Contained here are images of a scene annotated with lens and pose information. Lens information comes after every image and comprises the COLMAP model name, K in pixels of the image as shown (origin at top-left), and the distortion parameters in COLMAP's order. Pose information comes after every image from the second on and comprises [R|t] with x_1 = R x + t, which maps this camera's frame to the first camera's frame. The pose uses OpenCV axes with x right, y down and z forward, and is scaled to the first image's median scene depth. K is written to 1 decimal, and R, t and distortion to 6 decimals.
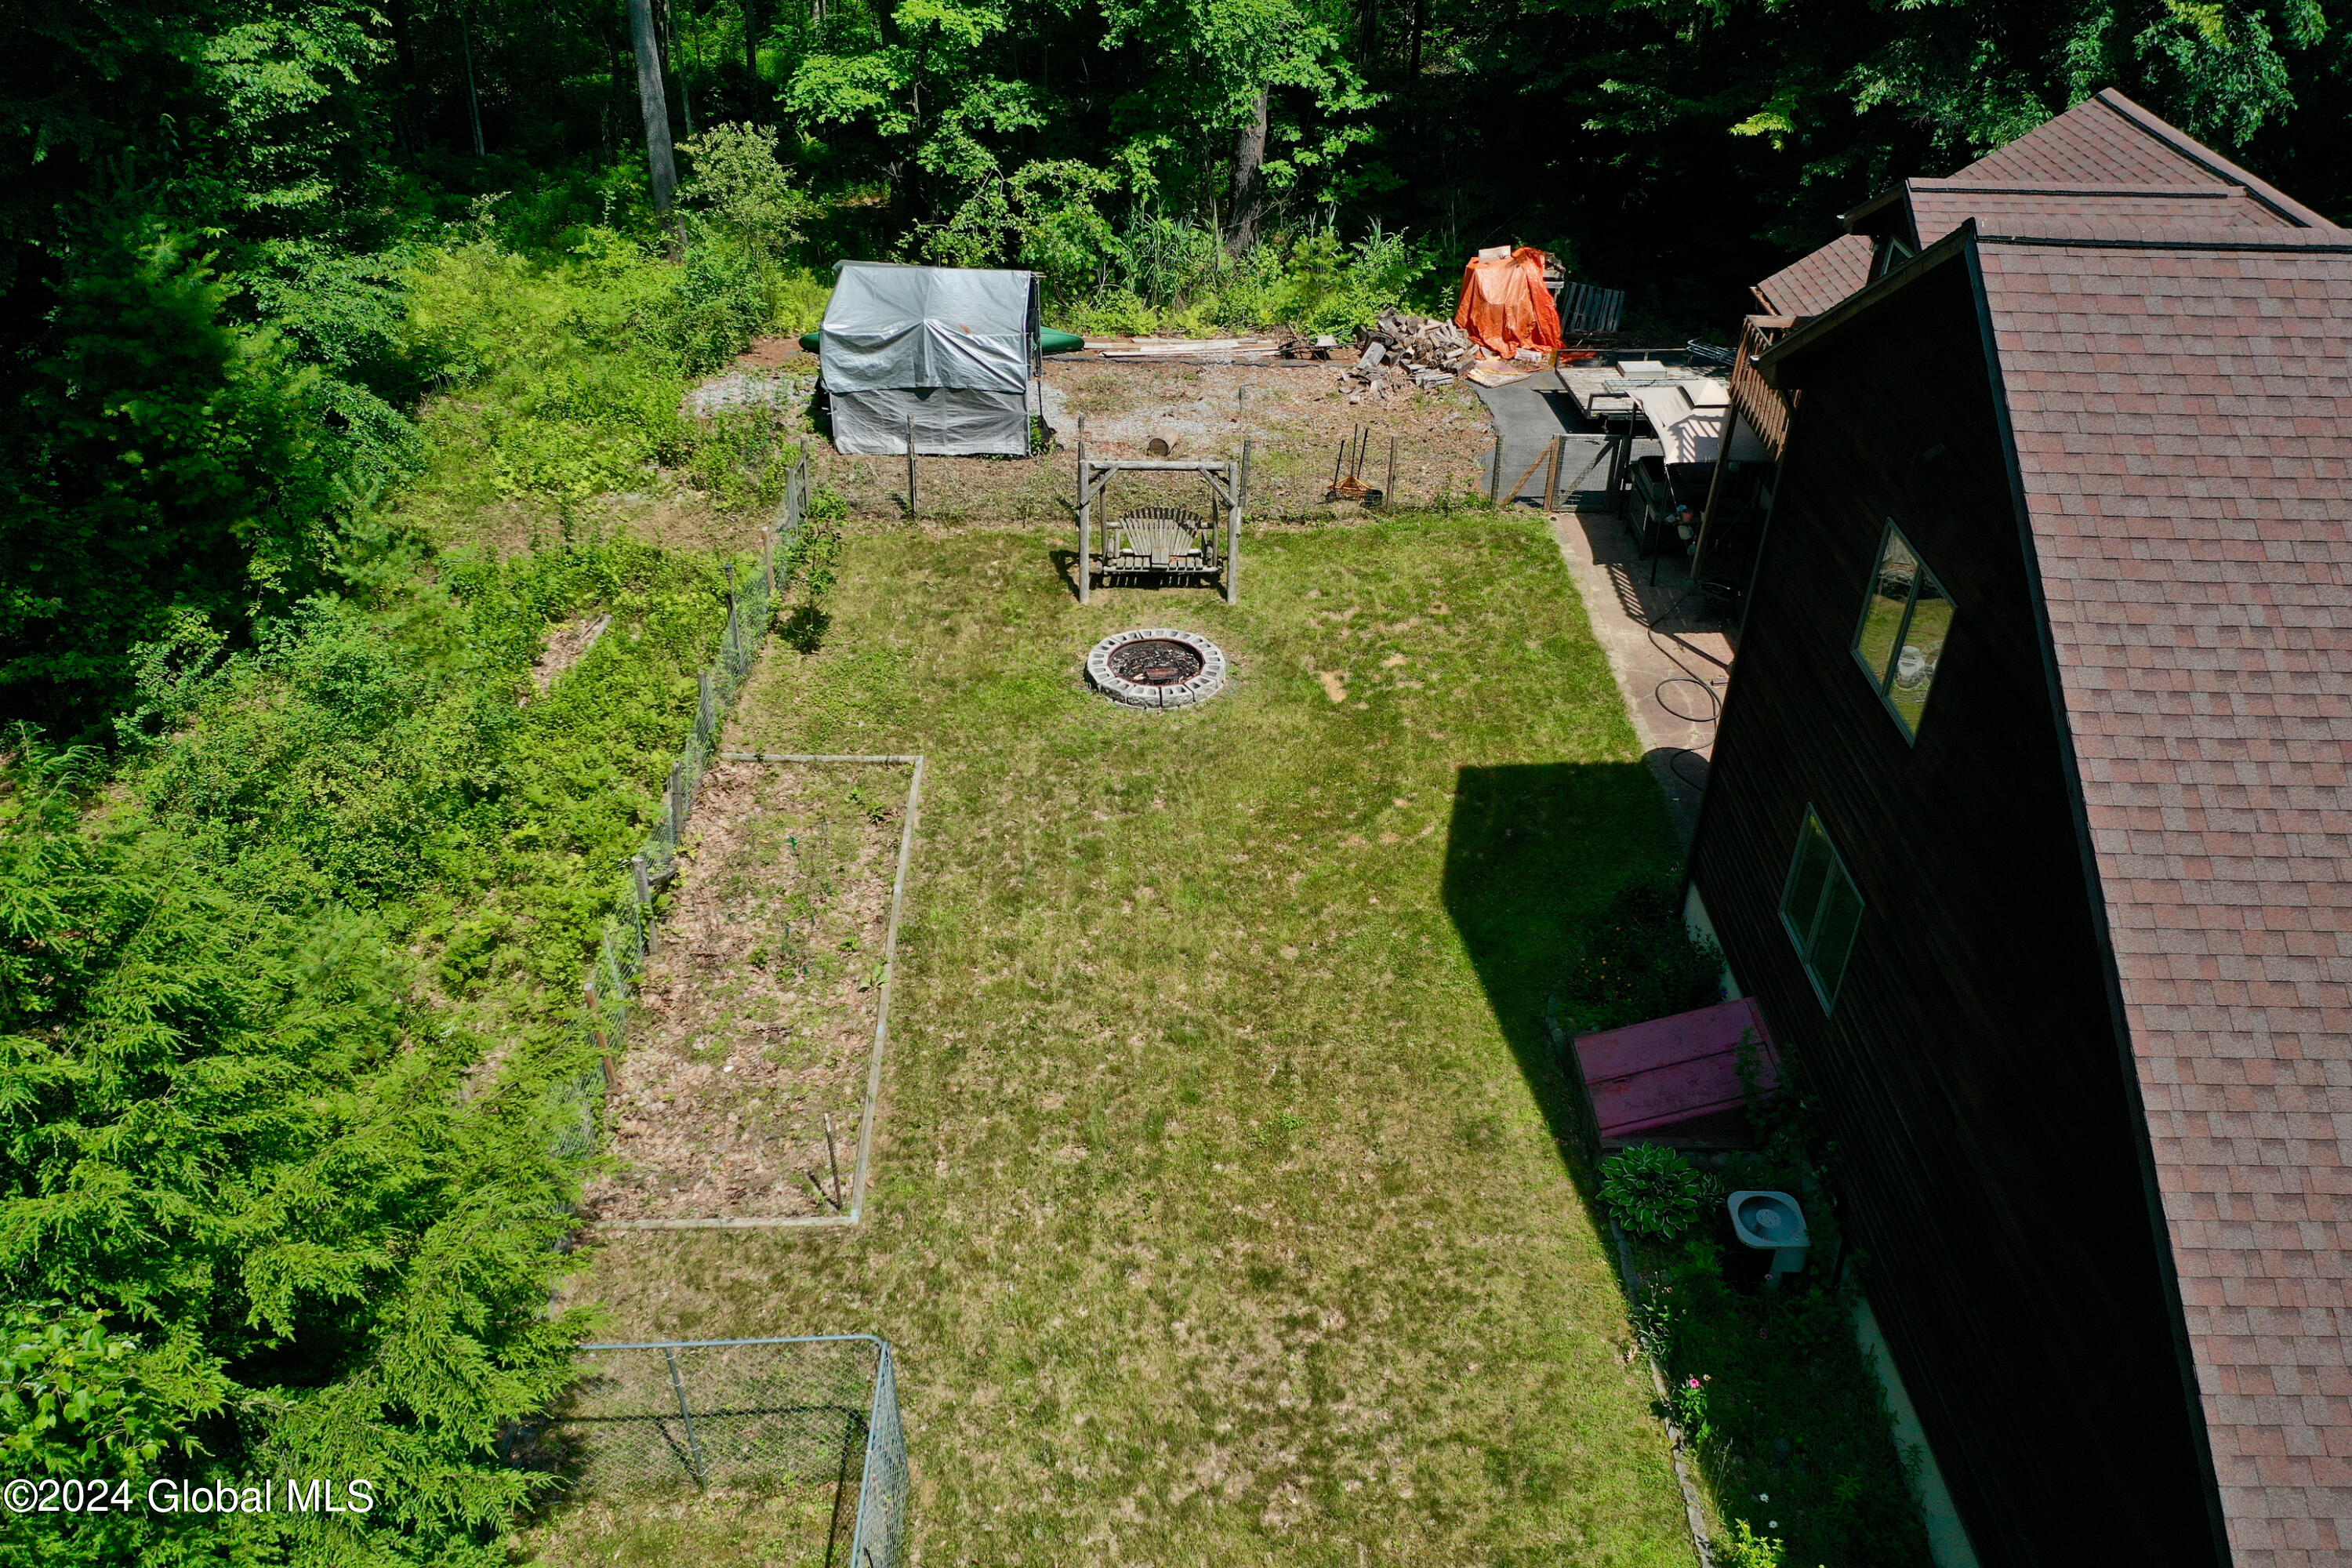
lens RADIAL K [[1754.0, 0, 1172.7], [0, 1754.0, 780.3], [0, 0, 1]] dist [-0.036138, 0.054435]
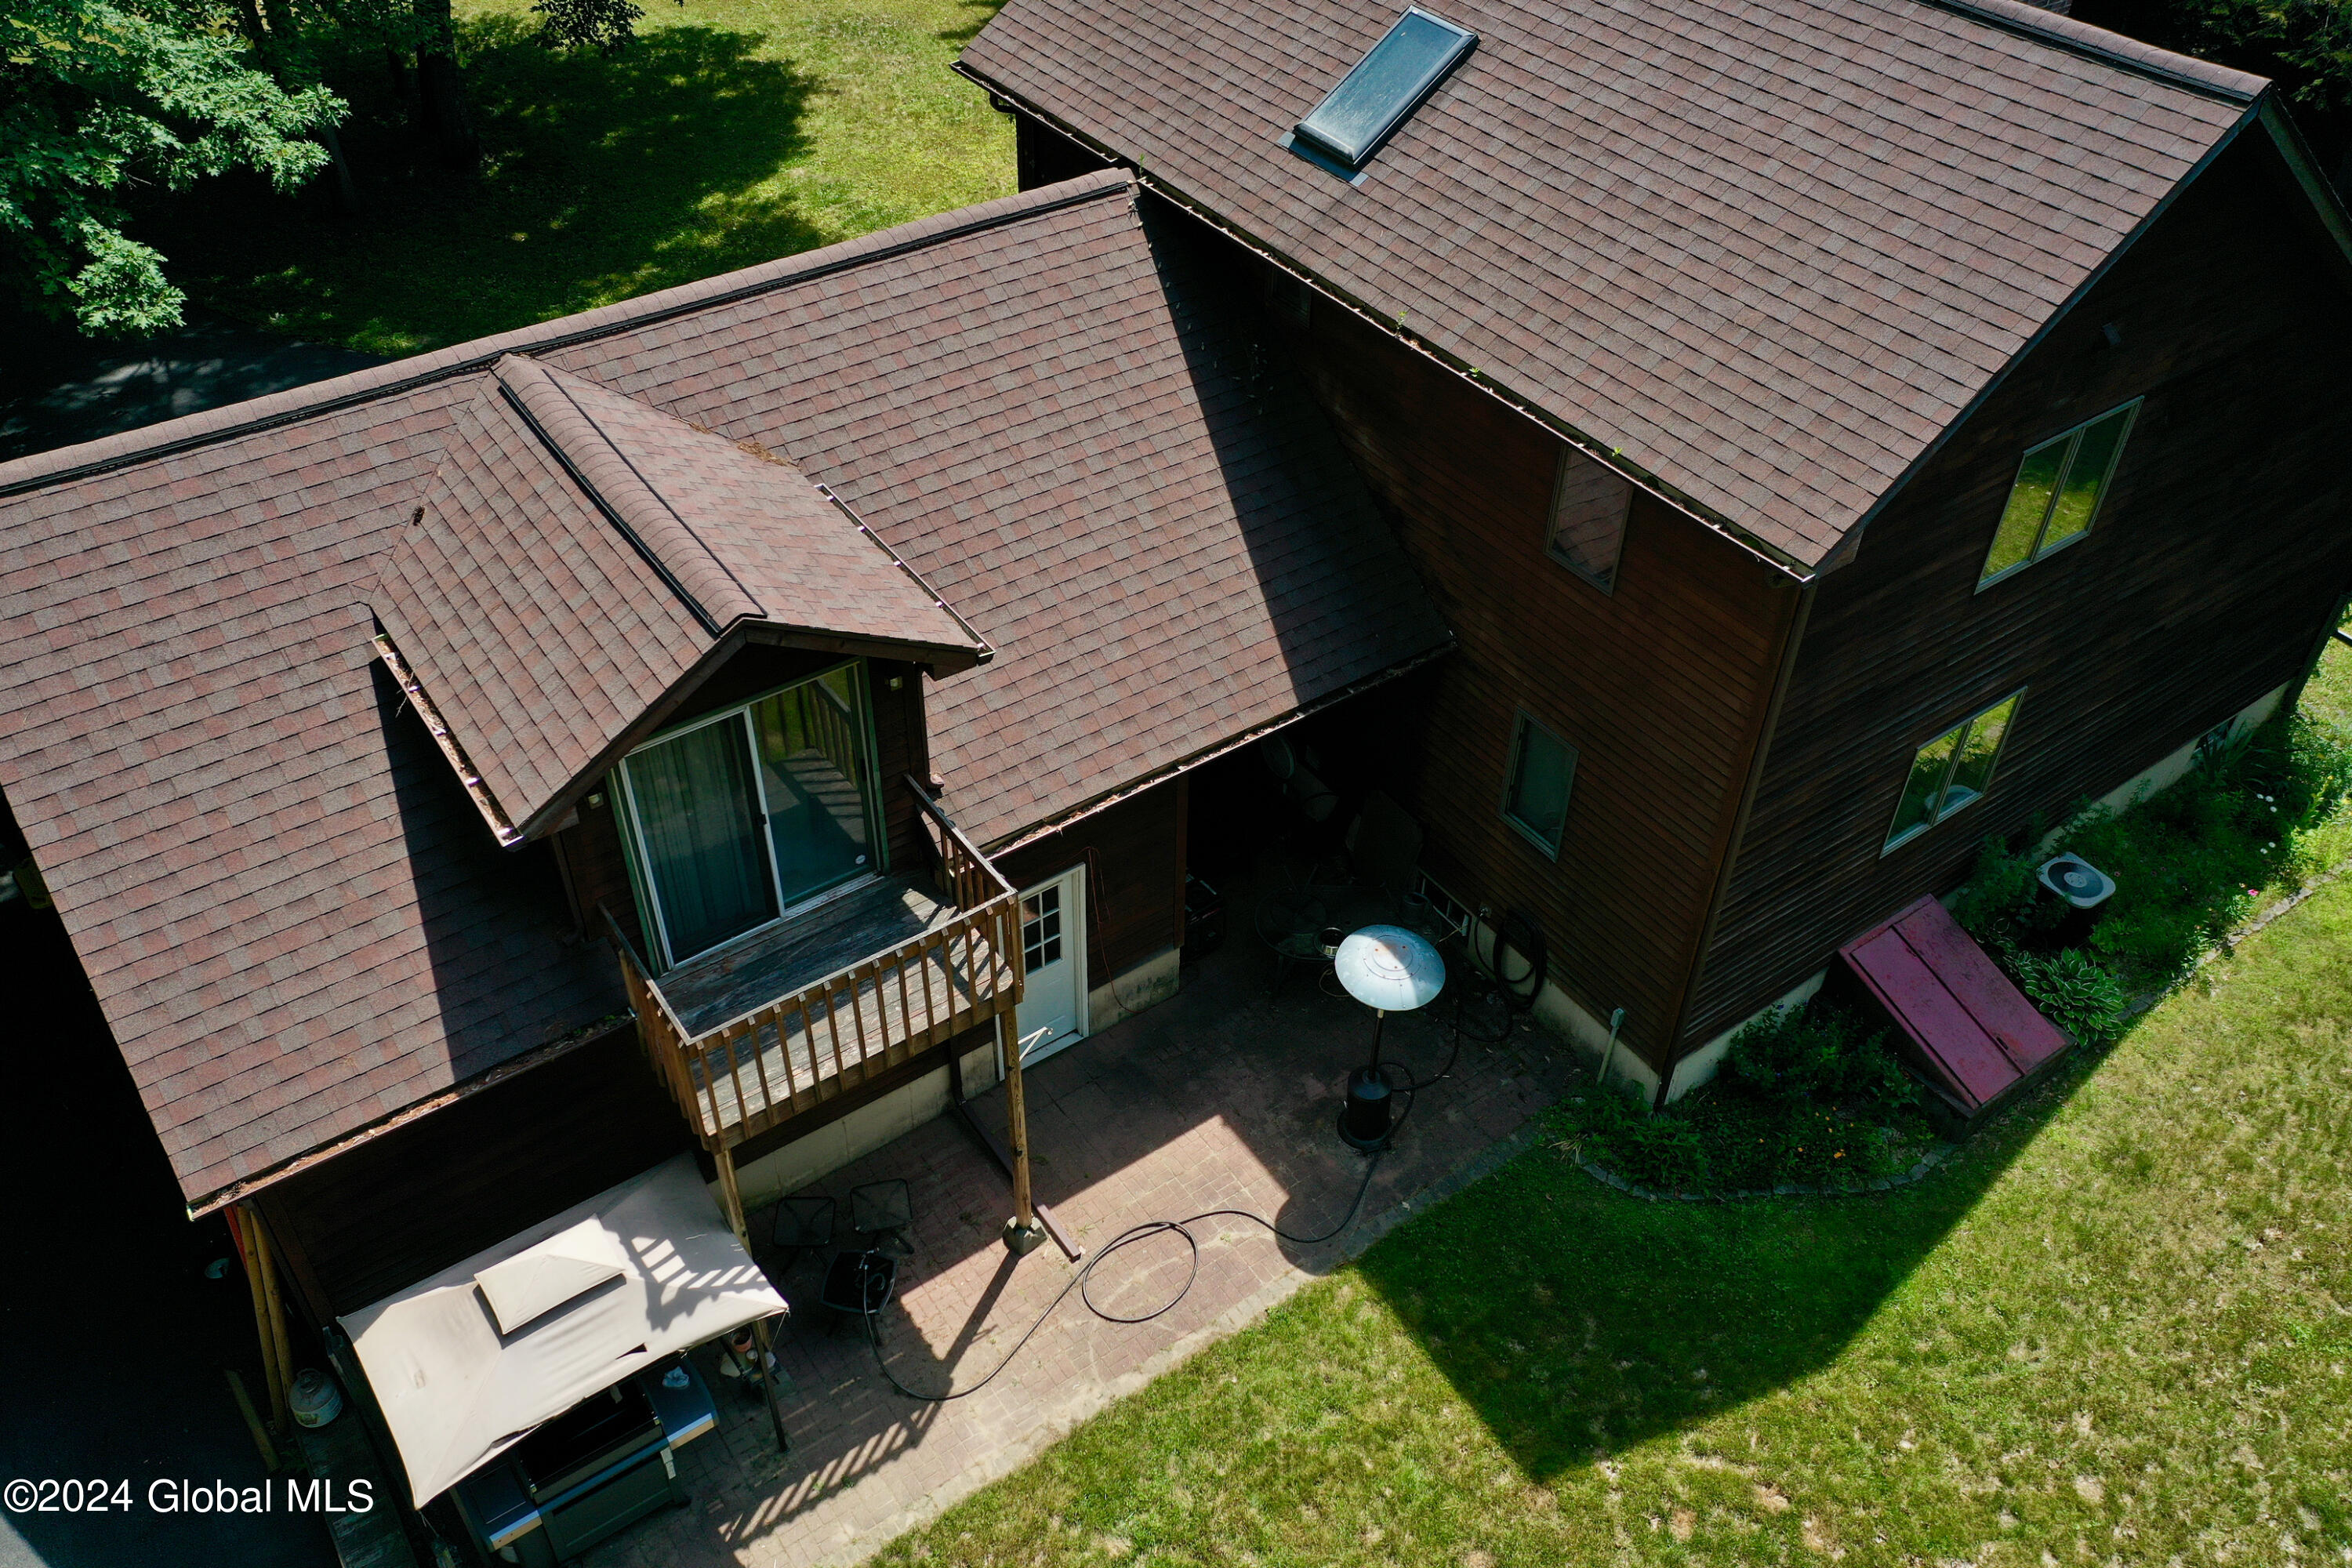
lens RADIAL K [[1754.0, 0, 1172.7], [0, 1754.0, 780.3], [0, 0, 1]] dist [-0.036138, 0.054435]
pose [[-0.547632, -0.590438, 0.592859, 0.021119], [0.460030, 0.379383, 0.802771, -0.811318], [-0.698907, 0.712356, 0.063857, 1.078879]]
